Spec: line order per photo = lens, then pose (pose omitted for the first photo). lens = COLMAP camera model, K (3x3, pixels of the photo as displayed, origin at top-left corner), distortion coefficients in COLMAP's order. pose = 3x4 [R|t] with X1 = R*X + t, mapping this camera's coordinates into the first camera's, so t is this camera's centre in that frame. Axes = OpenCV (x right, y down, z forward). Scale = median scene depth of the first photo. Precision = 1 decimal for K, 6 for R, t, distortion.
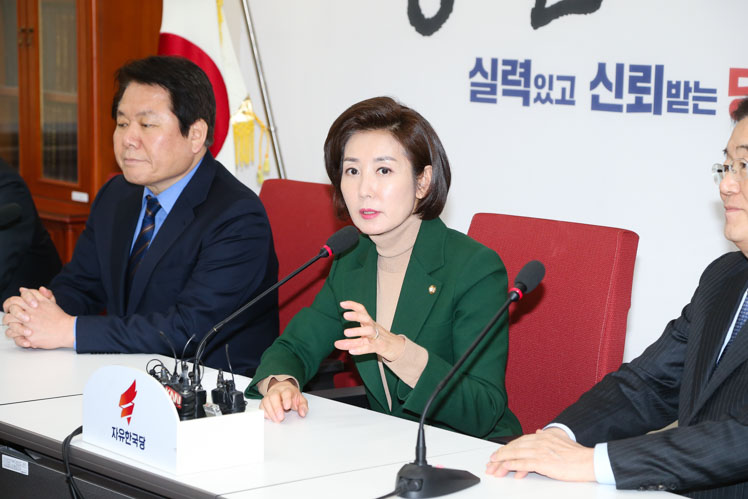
lens RADIAL K [[2105.2, 0, 374.0], [0, 2105.2, 249.5], [0, 0, 1]] dist [0.586843, 1.331770]
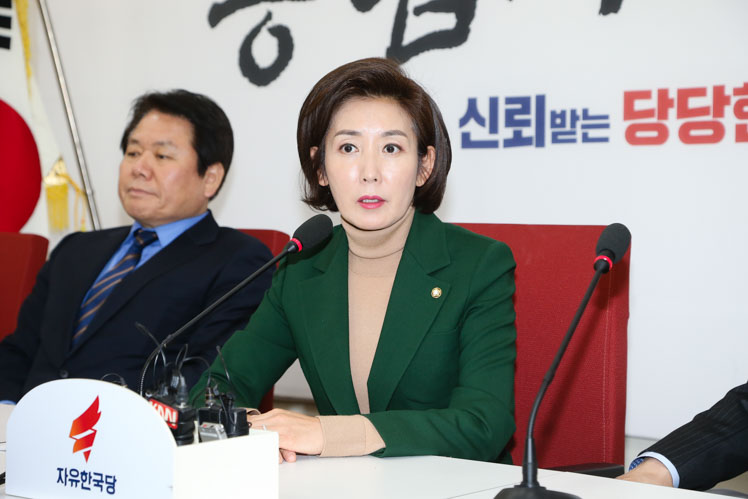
lens RADIAL K [[1756.5, 0, 374.0], [0, 1756.5, 249.5], [0, 0, 1]] dist [0.438747, 0.352837]
pose [[0.980906, -0.020798, 0.193369, -0.091233], [0.037392, 0.995884, -0.082562, 0.043537], [-0.190856, 0.088216, 0.977646, 0.261542]]
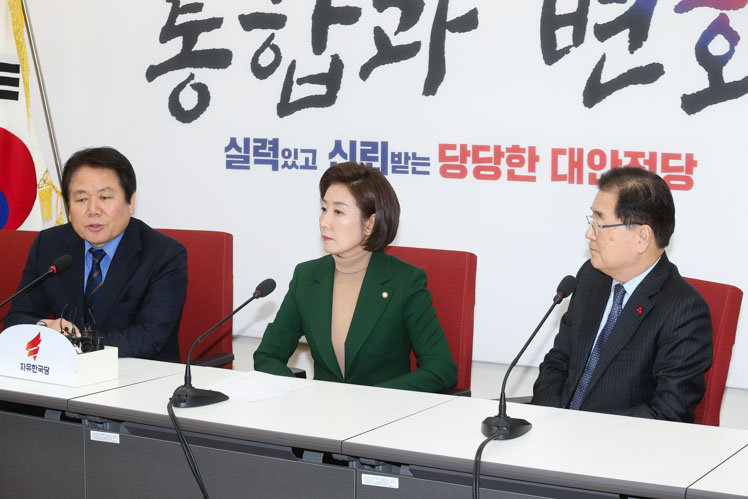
lens RADIAL K [[1618.2, 0, 374.1], [0, 1618.2, 303.8], [0, 0, 1]] dist [-0.320726, 0.094111]
pose [[0.930455, -0.055200, 0.362225, -0.284726], [0.048580, 0.998444, 0.027367, -0.005548], [-0.363172, -0.007867, 0.931689, -0.033910]]
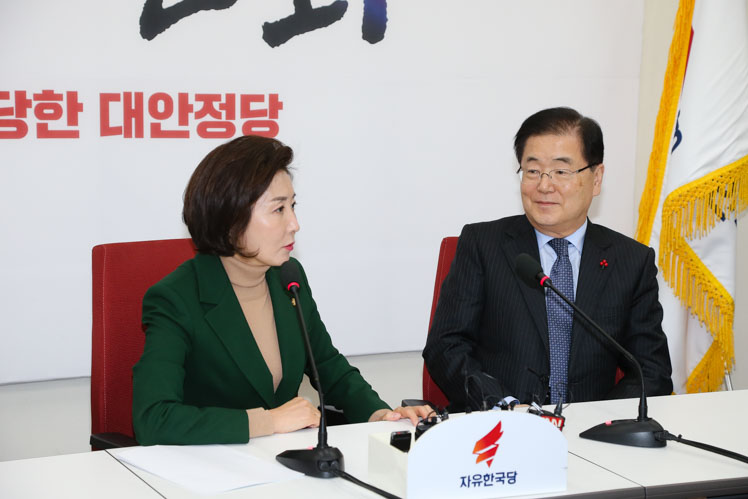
lens RADIAL K [[1739.0, 0, 374.0], [0, 1739.0, 249.5], [0, 0, 1]] dist [0.448607, 0.210010]
pose [[0.222665, -0.141975, 0.964502, -0.634953], [0.102283, 0.987281, 0.121715, -0.089831], [-0.969514, 0.071551, 0.234355, 0.571118]]
